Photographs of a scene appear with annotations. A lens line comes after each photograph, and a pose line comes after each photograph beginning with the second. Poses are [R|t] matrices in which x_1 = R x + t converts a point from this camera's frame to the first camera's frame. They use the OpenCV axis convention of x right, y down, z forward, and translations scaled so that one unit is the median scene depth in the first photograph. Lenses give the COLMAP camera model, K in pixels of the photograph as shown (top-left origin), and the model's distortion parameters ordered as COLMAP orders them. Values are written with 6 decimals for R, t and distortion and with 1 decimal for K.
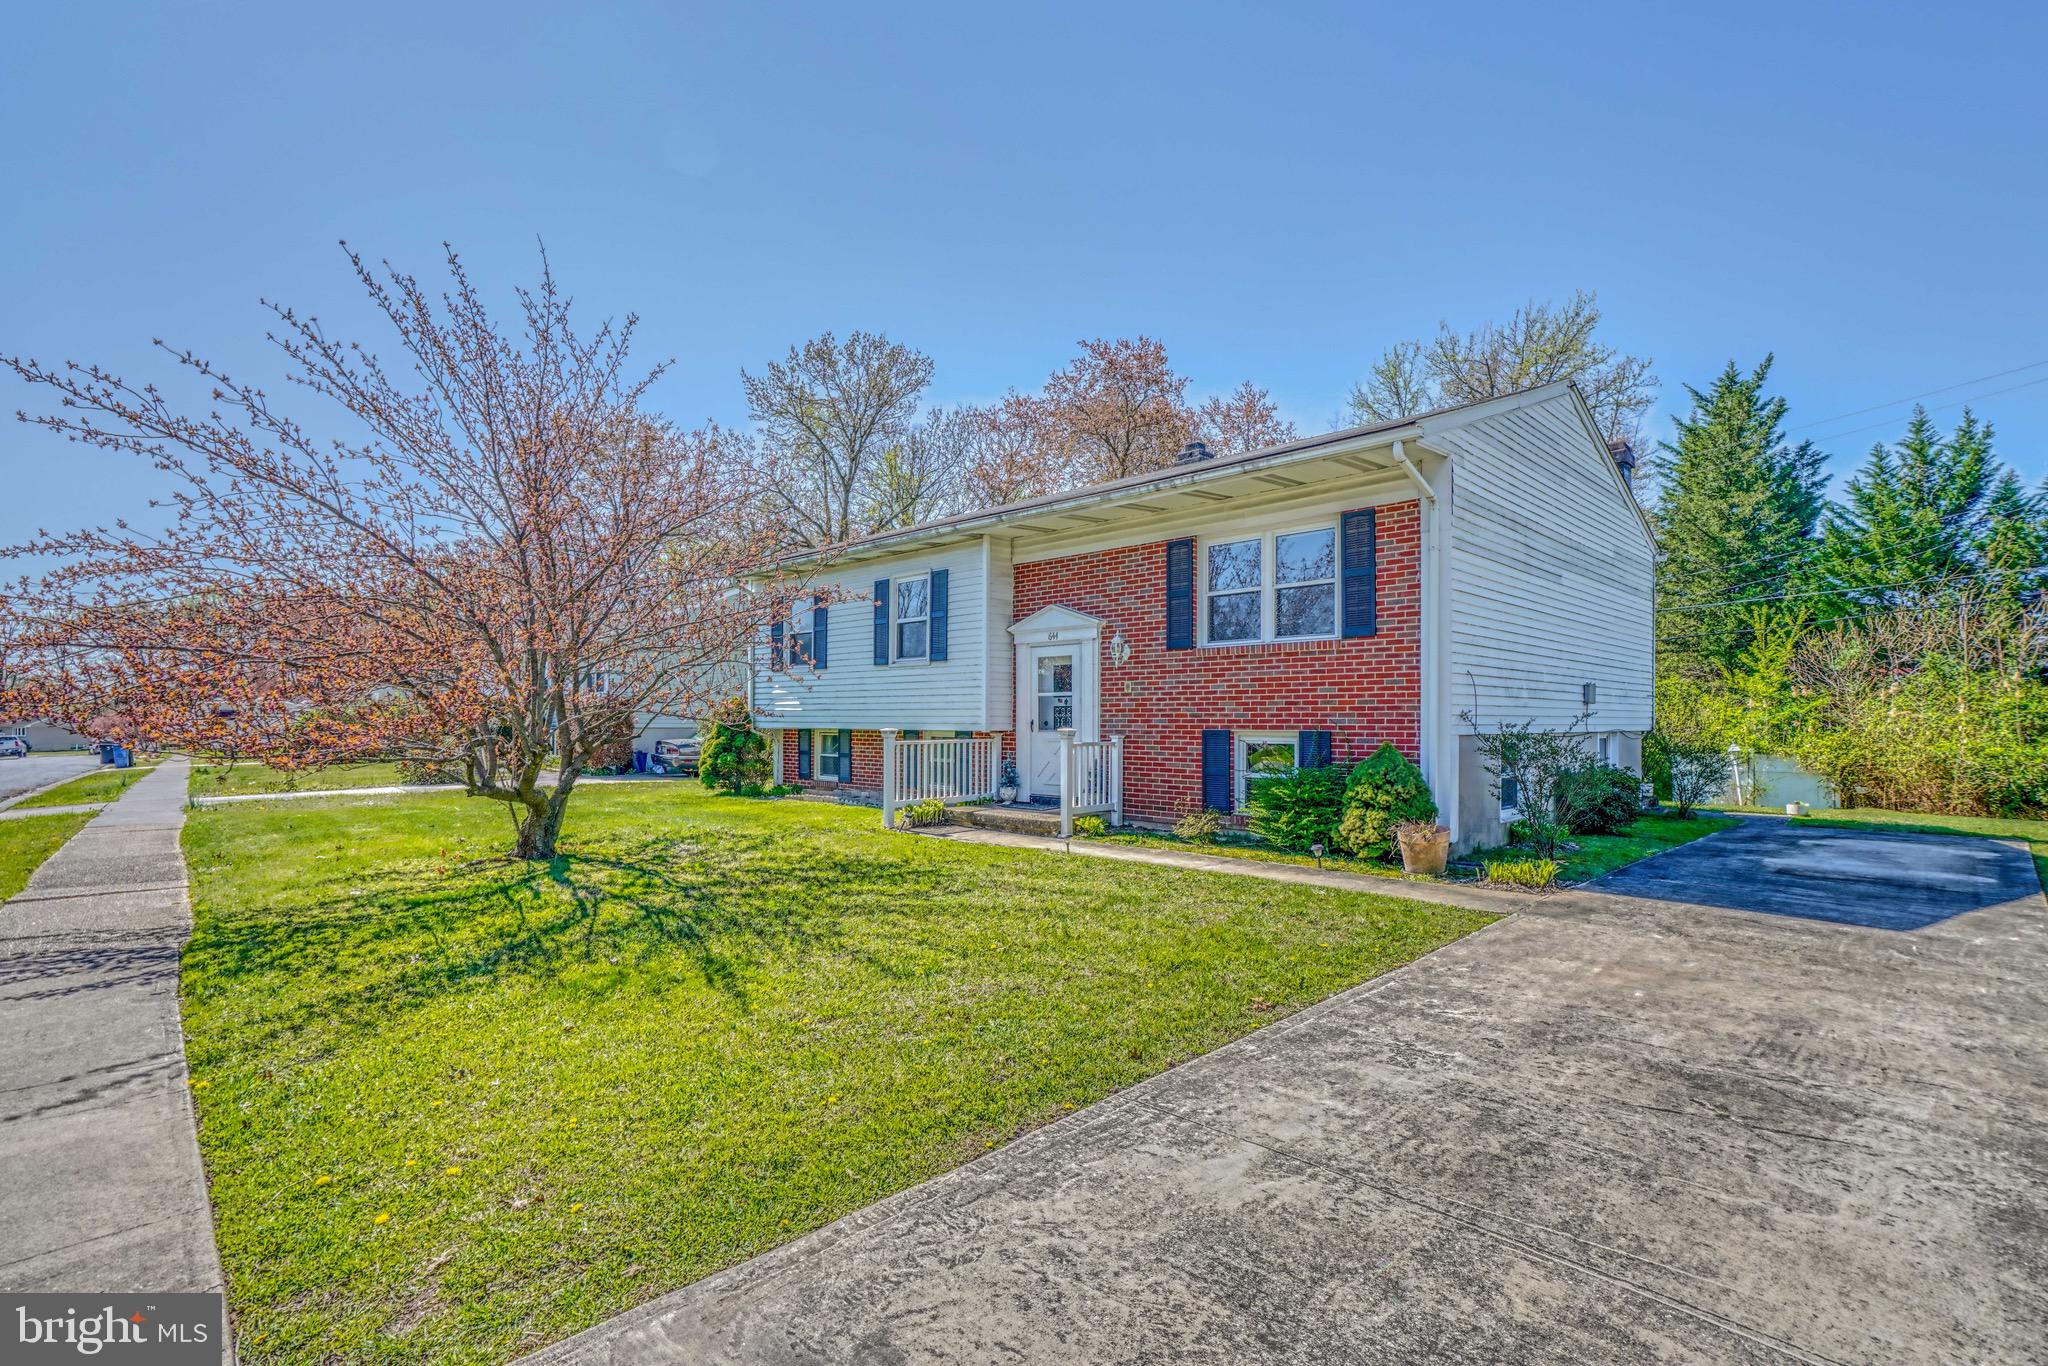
lens RADIAL K [[913.1, 0, 1074.9], [0, 913.1, 717.4], [0, 0, 1]] dist [-0.009501, 0.002756]
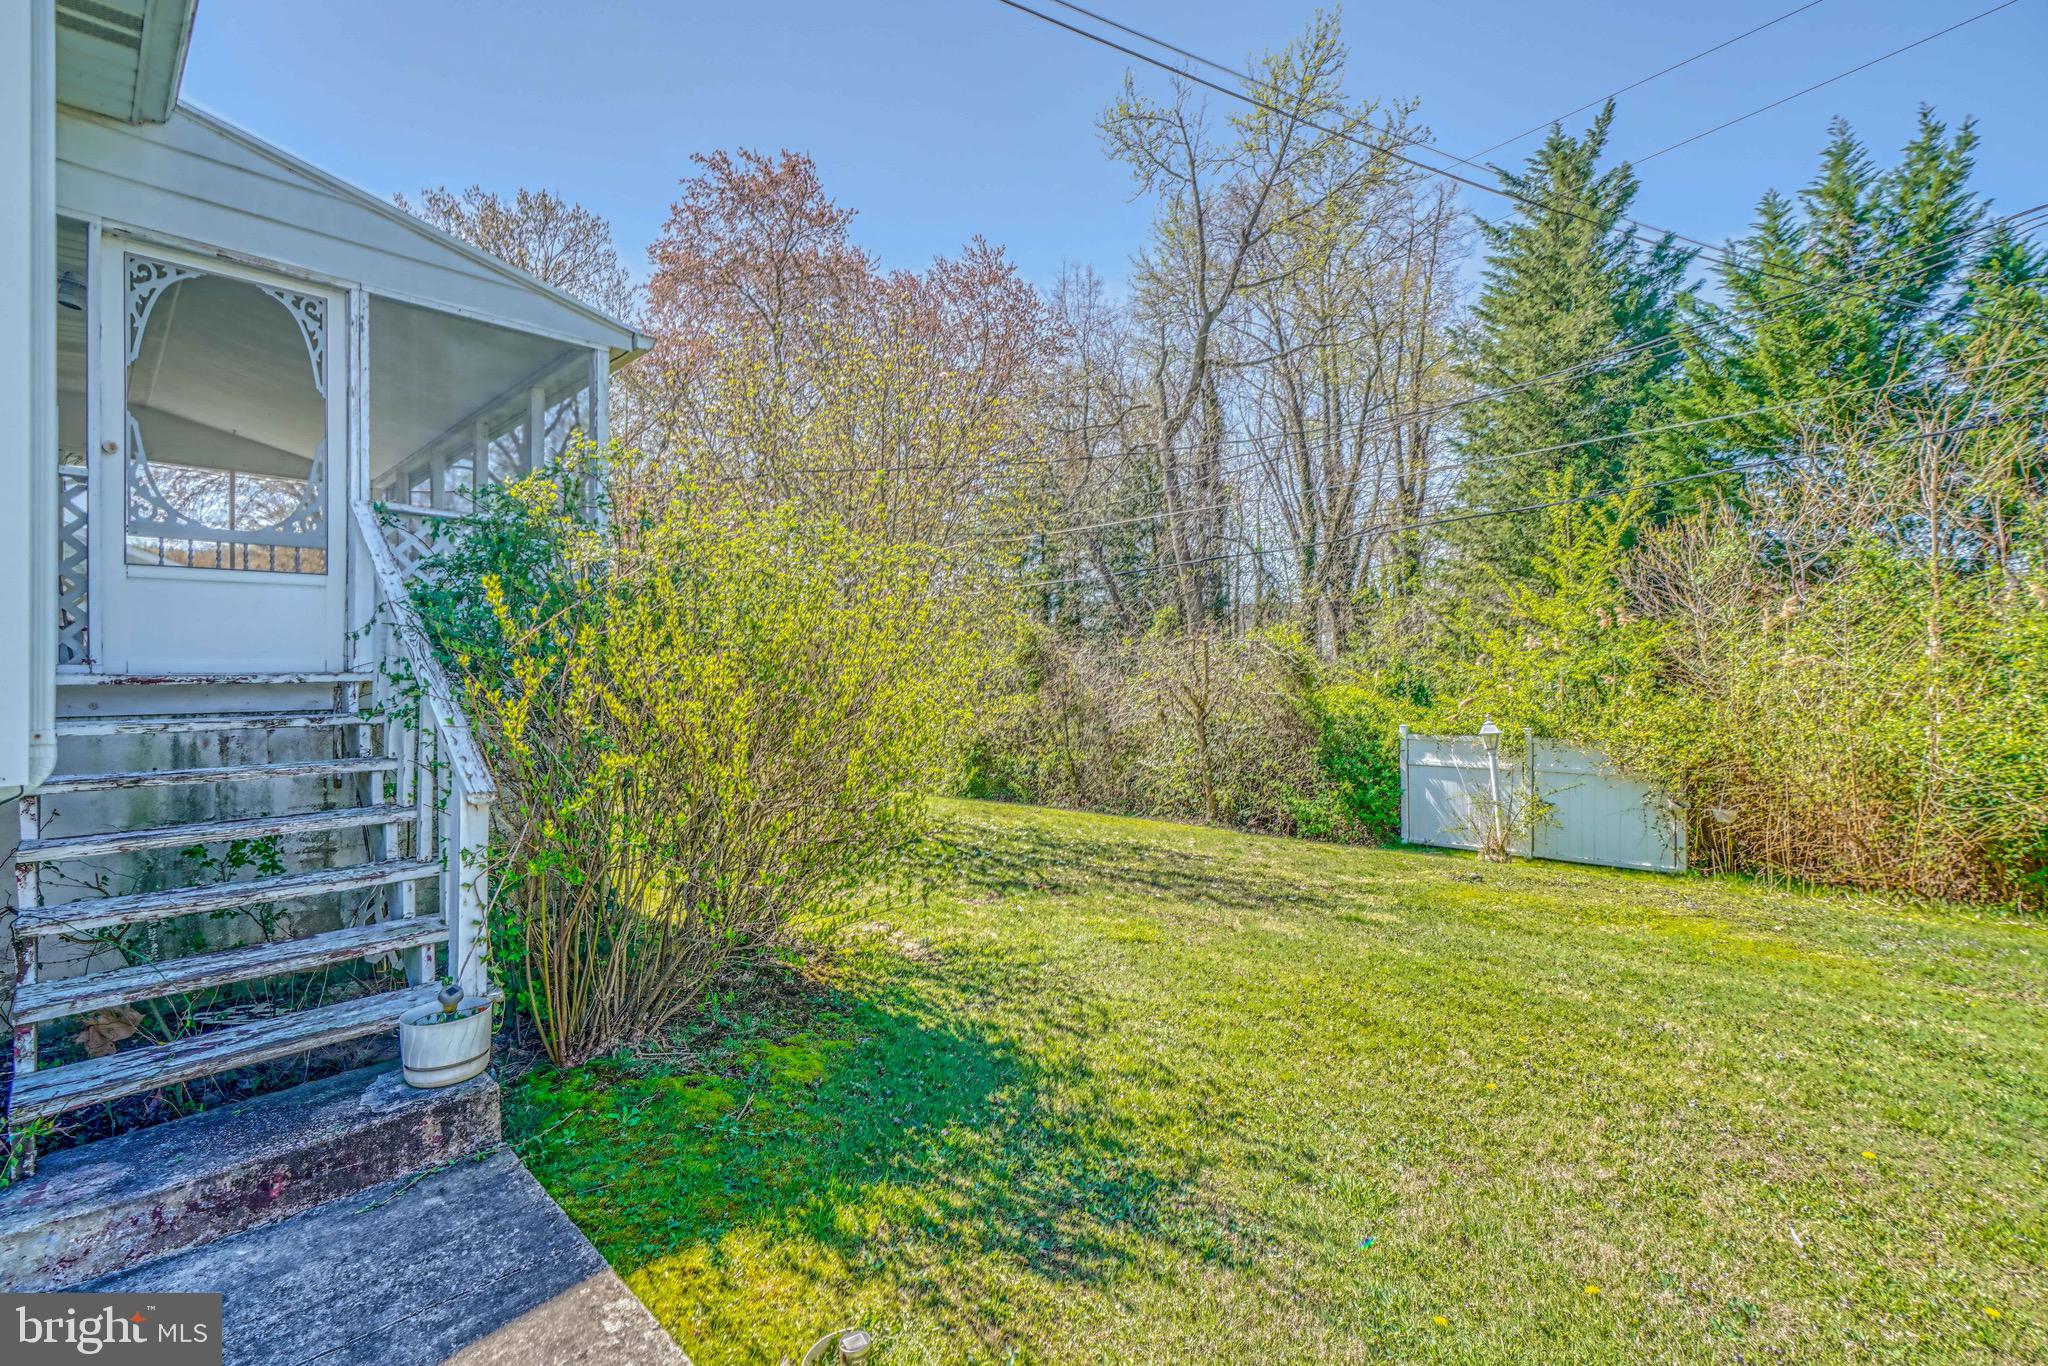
lens RADIAL K [[913.1, 0, 1023.0], [0, 913.1, 672.5], [0, 0, 1]] dist [-0.009501, 0.002756]
pose [[0.999914, -0.003800, 0.012566, 0.413141], [0.003787, 0.999992, 0.001089, 0.000535], [-0.012570, -0.001042, 0.999920, 0.441200]]
